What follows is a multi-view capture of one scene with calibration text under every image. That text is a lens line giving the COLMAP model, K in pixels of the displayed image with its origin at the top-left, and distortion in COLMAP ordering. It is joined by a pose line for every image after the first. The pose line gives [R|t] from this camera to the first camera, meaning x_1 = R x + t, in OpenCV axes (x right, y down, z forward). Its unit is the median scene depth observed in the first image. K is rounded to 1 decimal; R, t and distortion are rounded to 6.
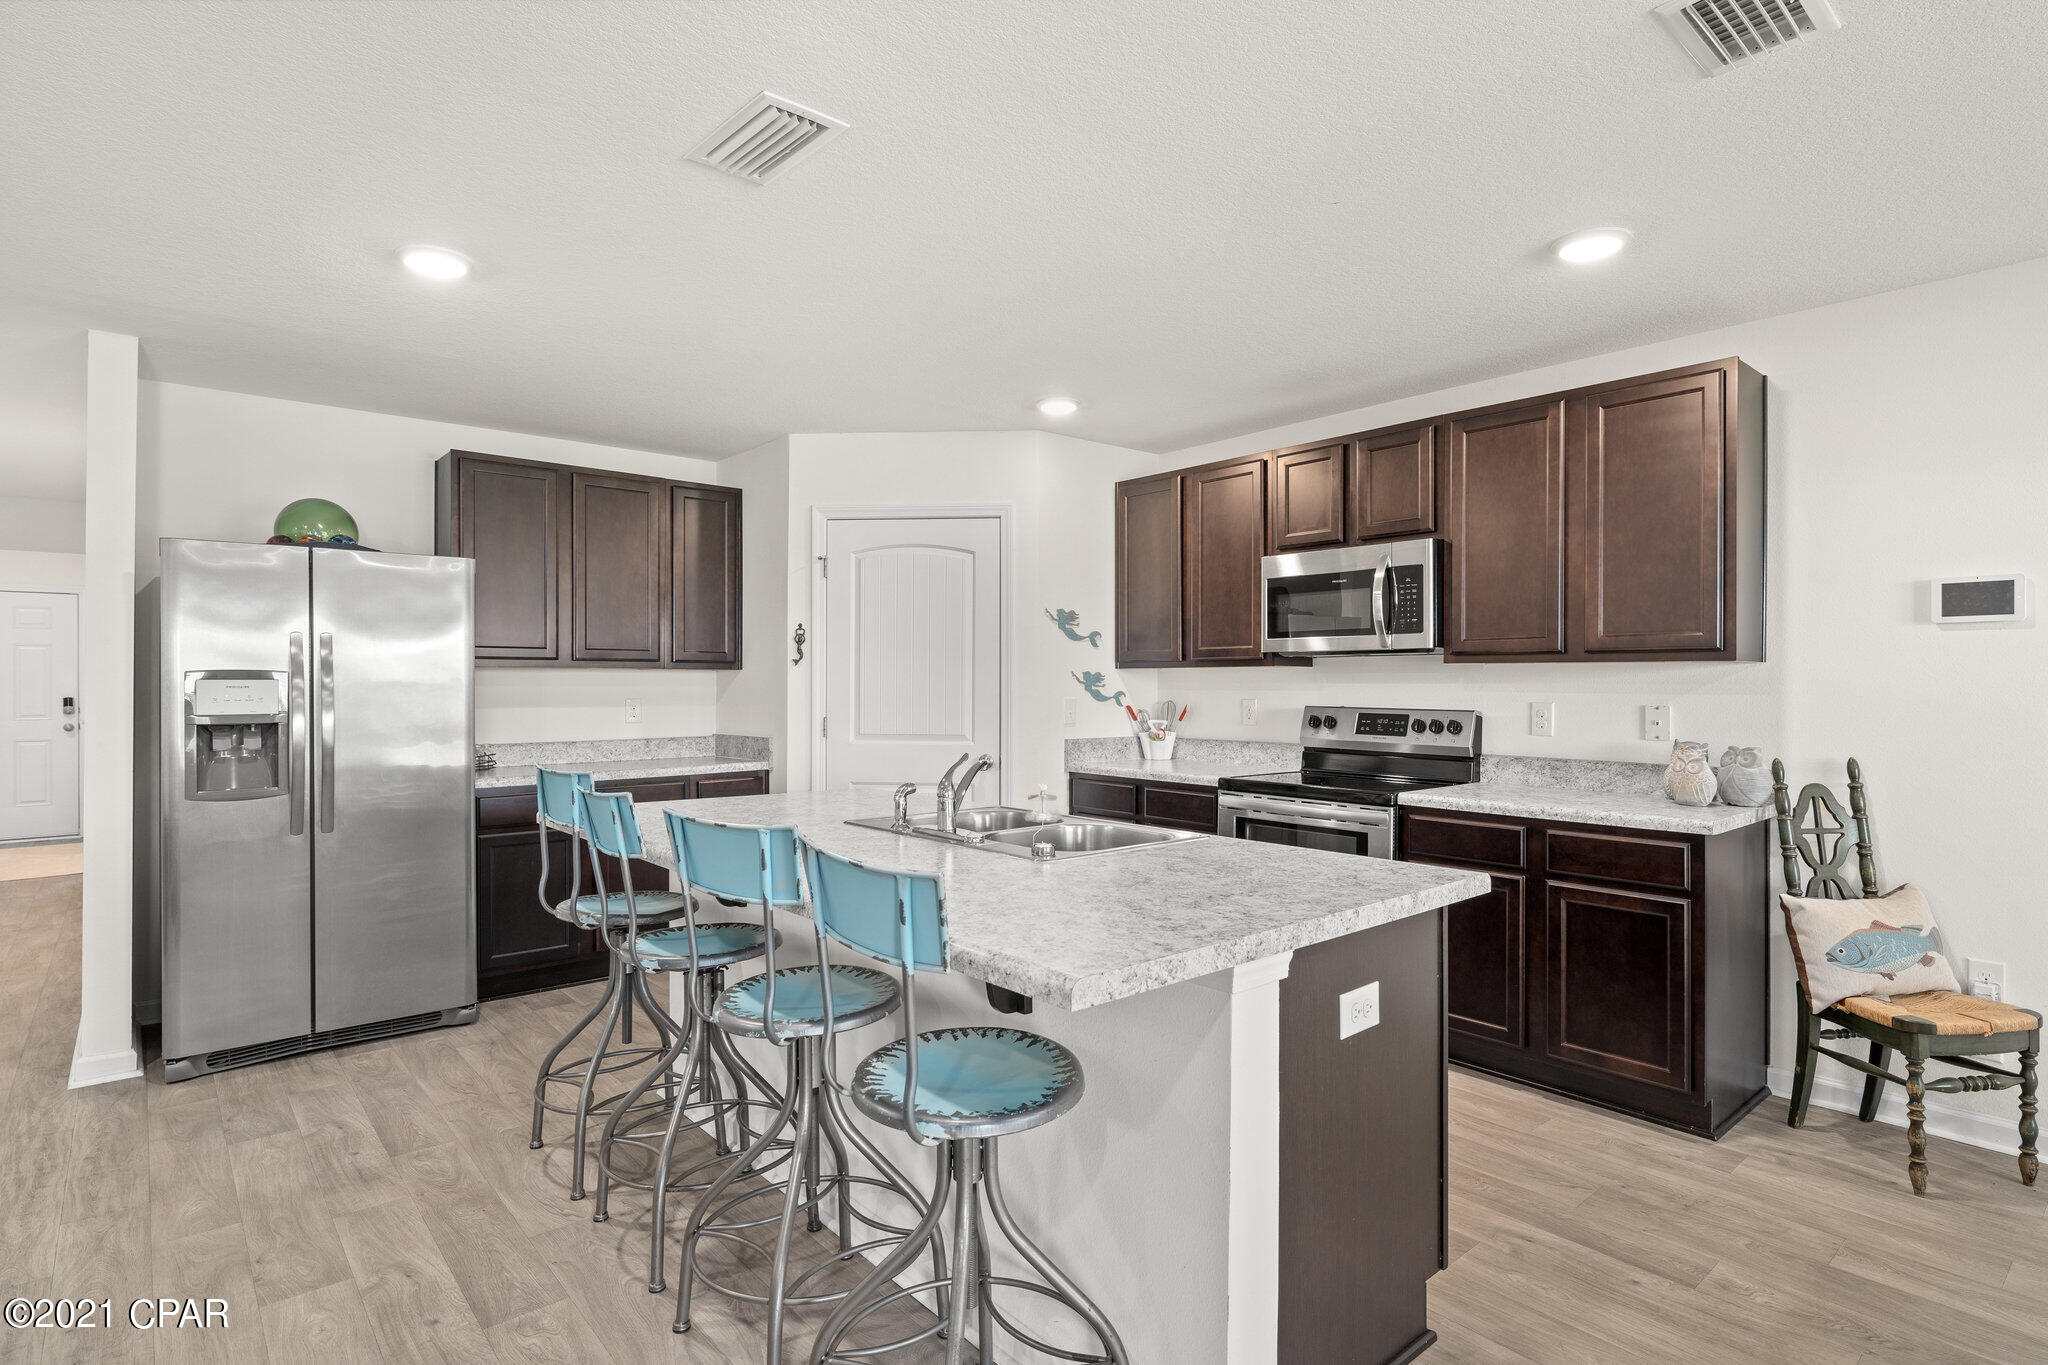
lens RADIAL K [[1024.3, 0, 1024.0], [0, 1024.3, 682.5], [0, 0, 1]] dist [-0.000916, -0.000136]
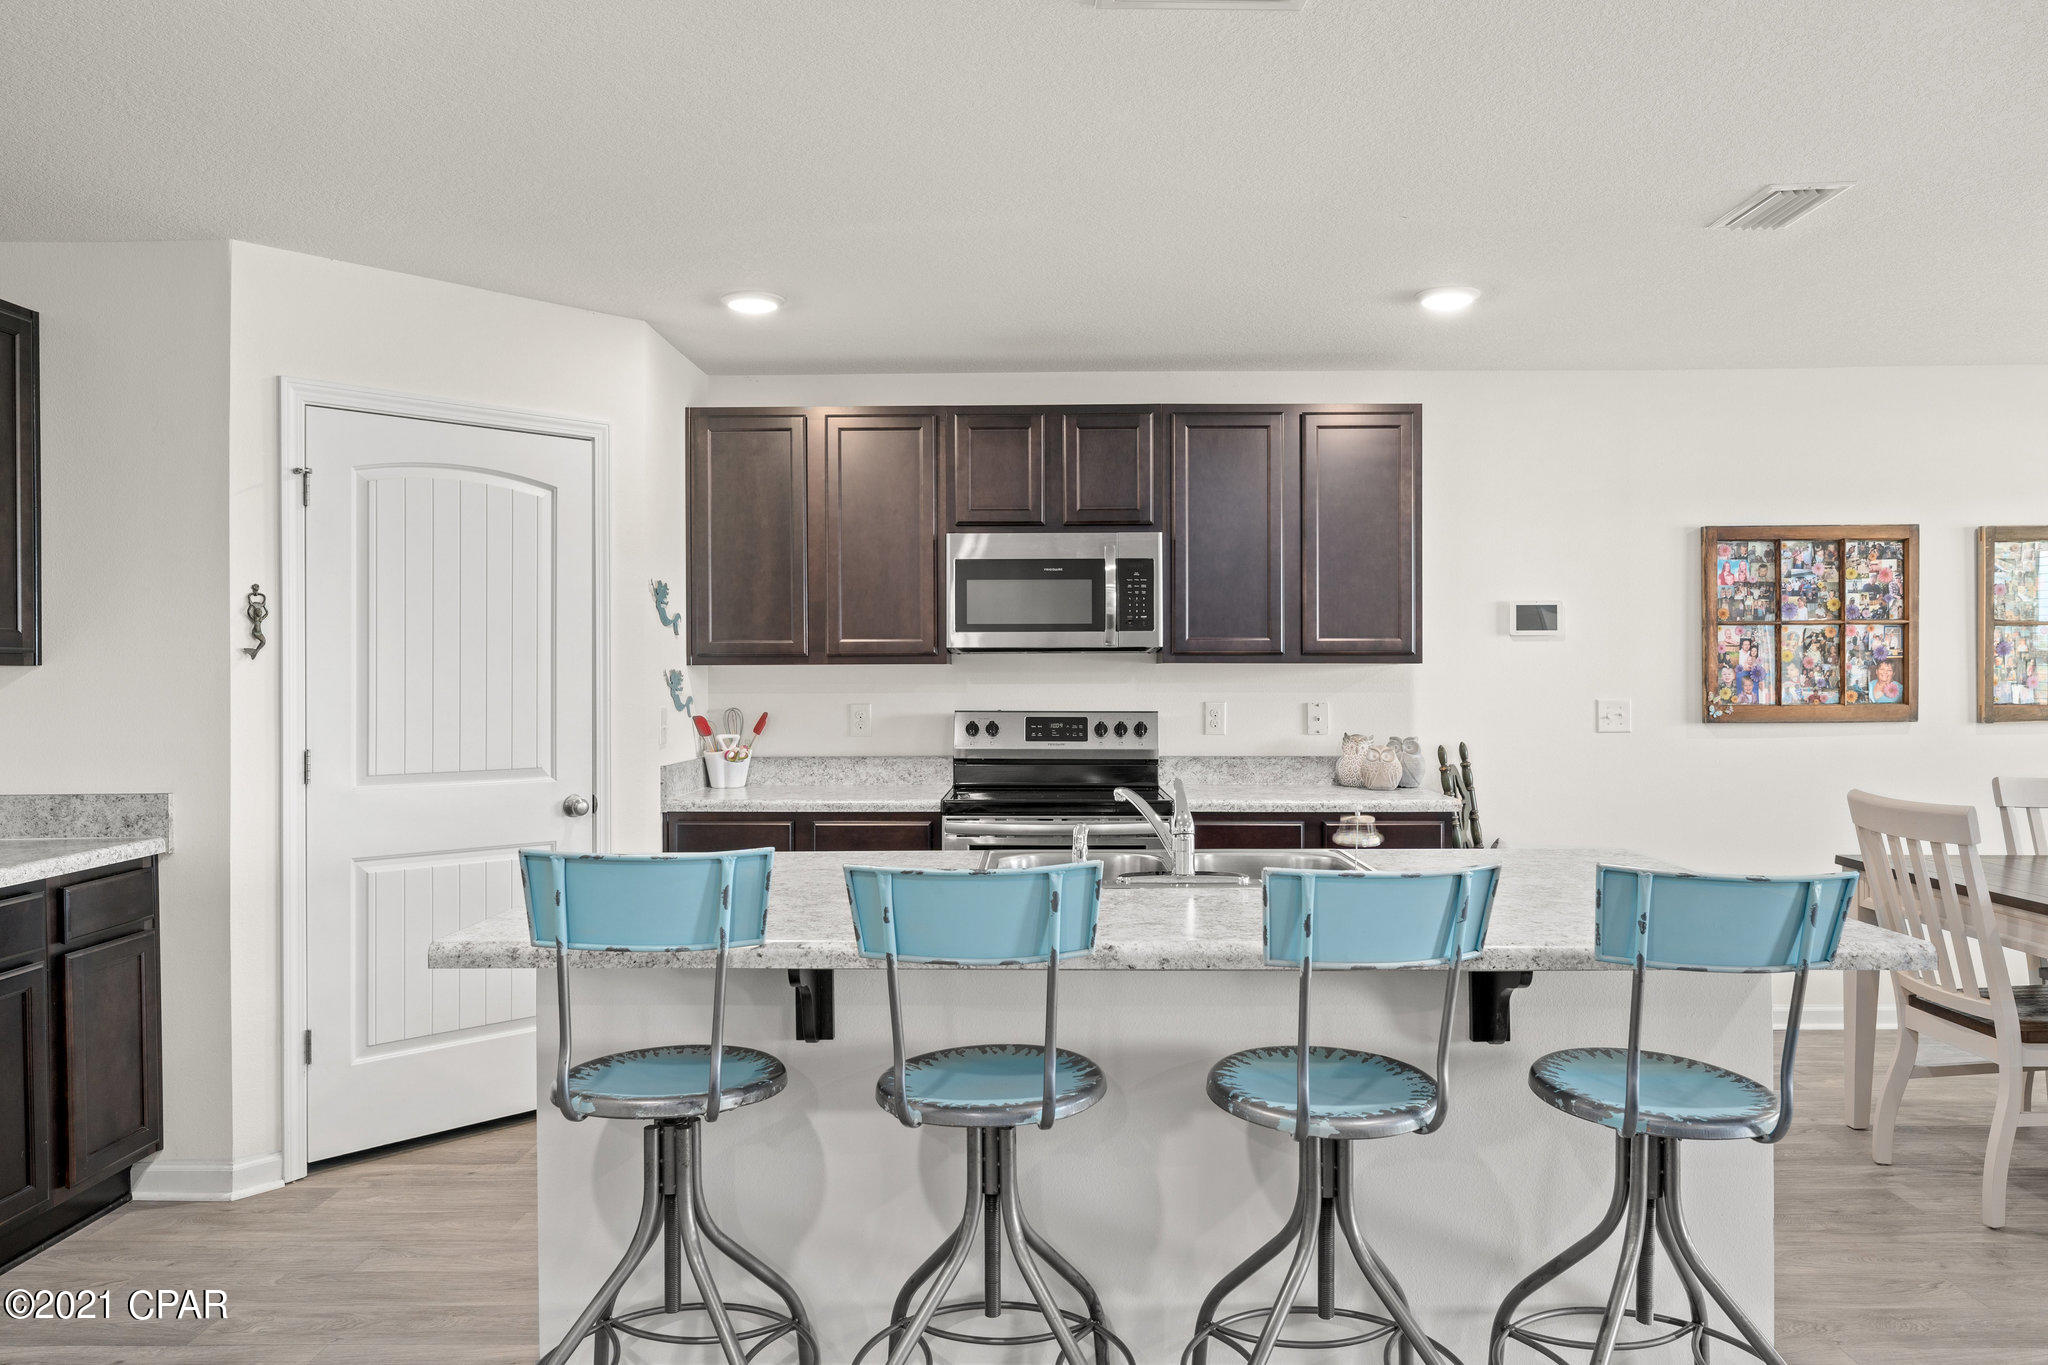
lens RADIAL K [[1398.9, 0, 1024.0], [0, 1398.9, 682.5], [0, 0, 1]] dist [-0.003094, -0.003795]
pose [[0.662297, -0.008563, 0.749193, -0.605068], [0.002832, 0.999956, 0.008925, -0.011399], [-0.749236, -0.003790, 0.662292, 0.210474]]
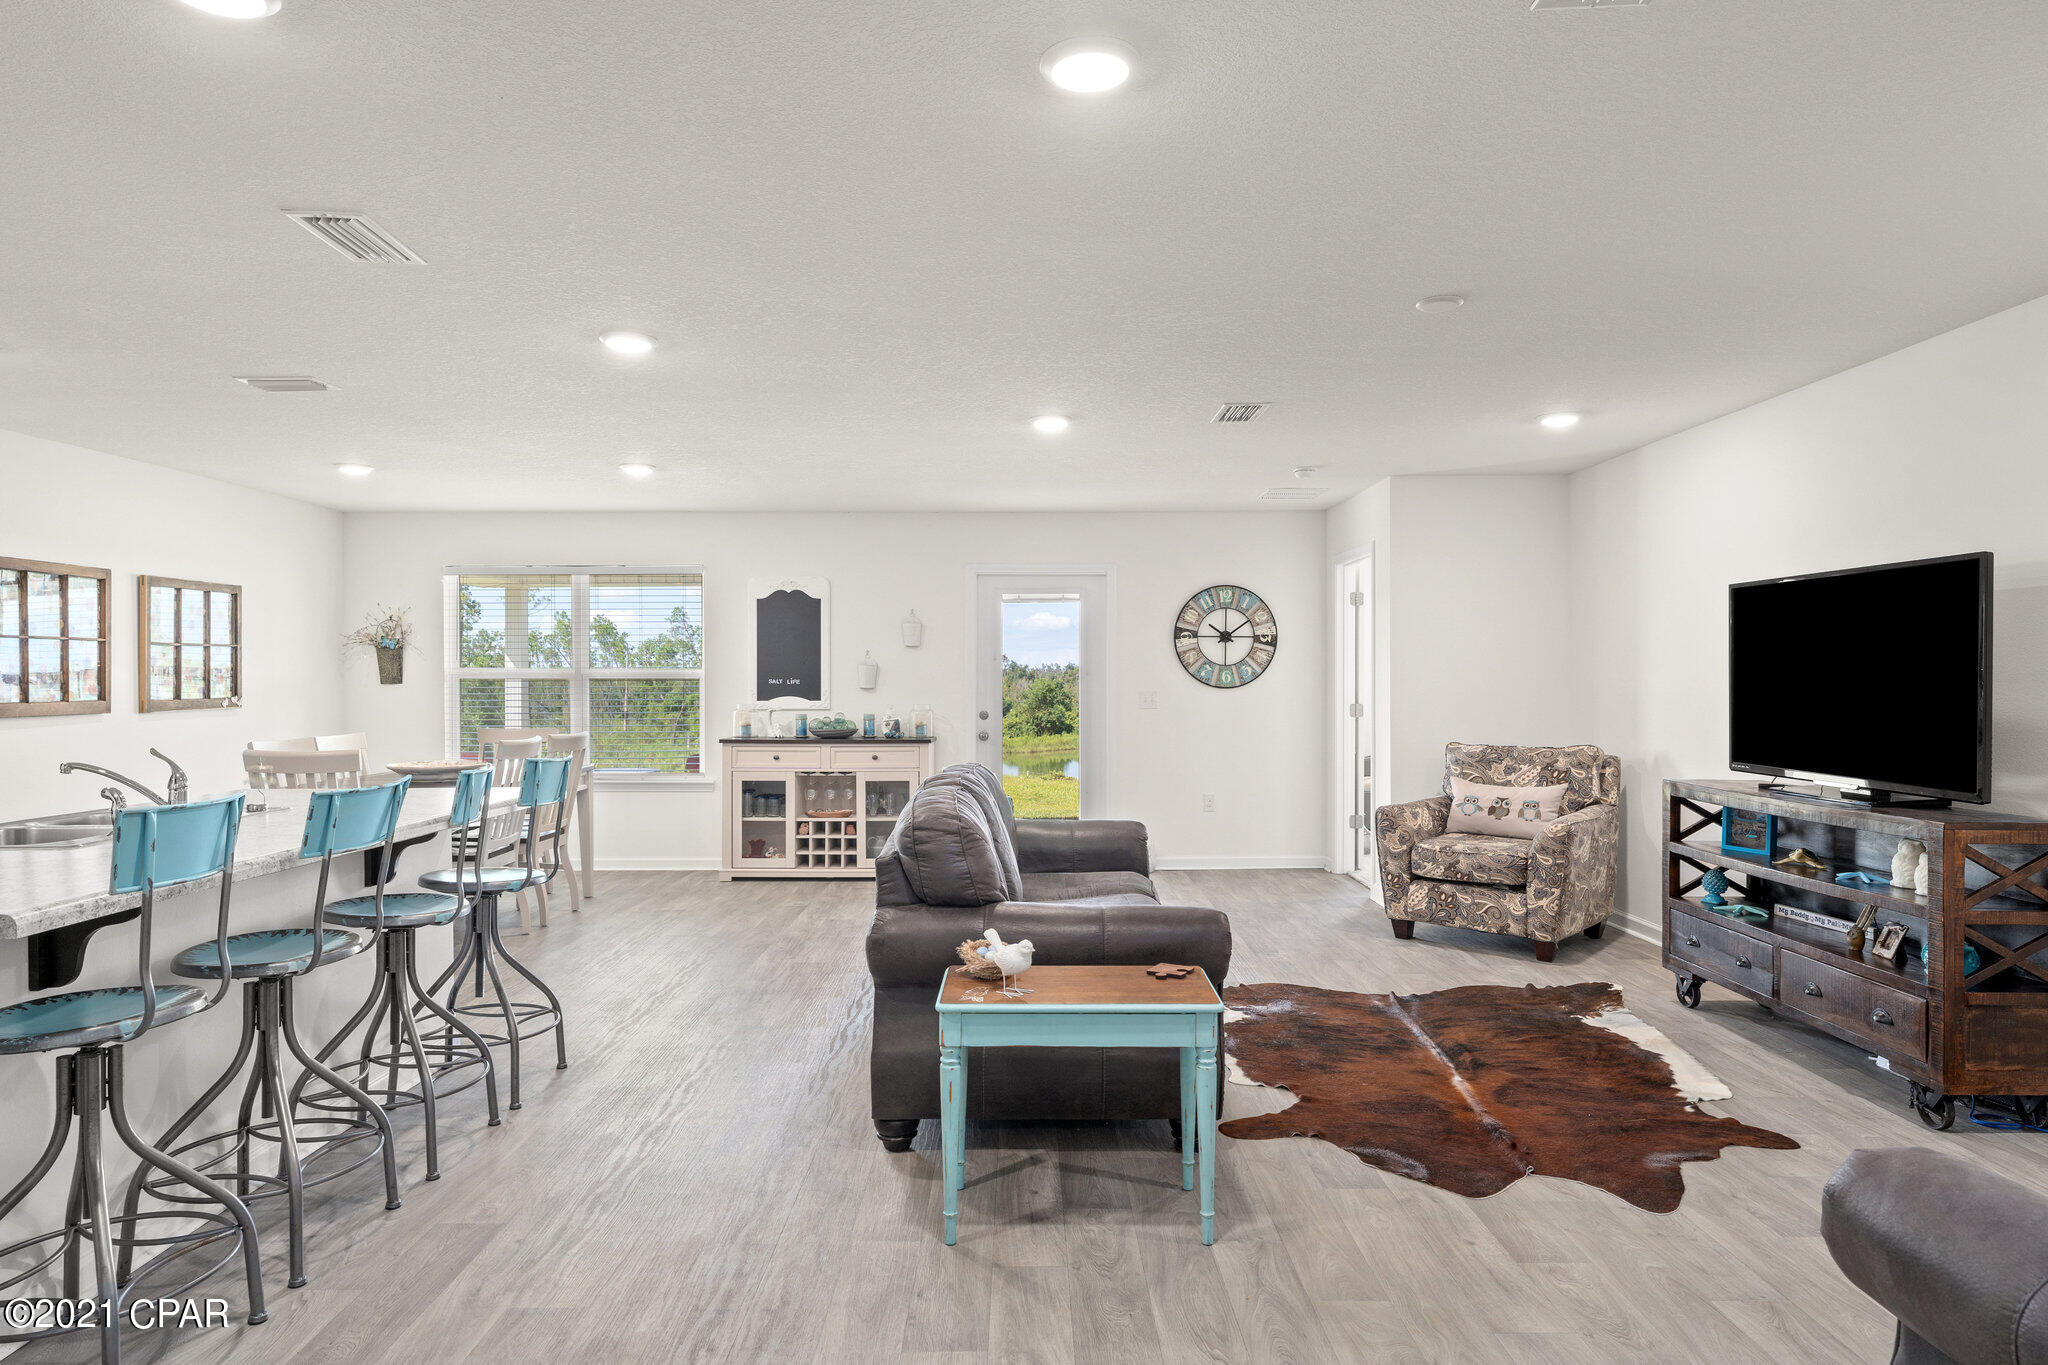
lens RADIAL K [[1181.8, 0, 1024.0], [0, 1181.8, 682.5], [0, 0, 1]] dist [0.000874, 0.000290]
pose [[-0.767710, 0.001909, 0.640795, -0.934098], [0.004157, 0.999989, 0.002002, 0.001671], [-0.640784, 0.004201, -0.767710, 0.836853]]
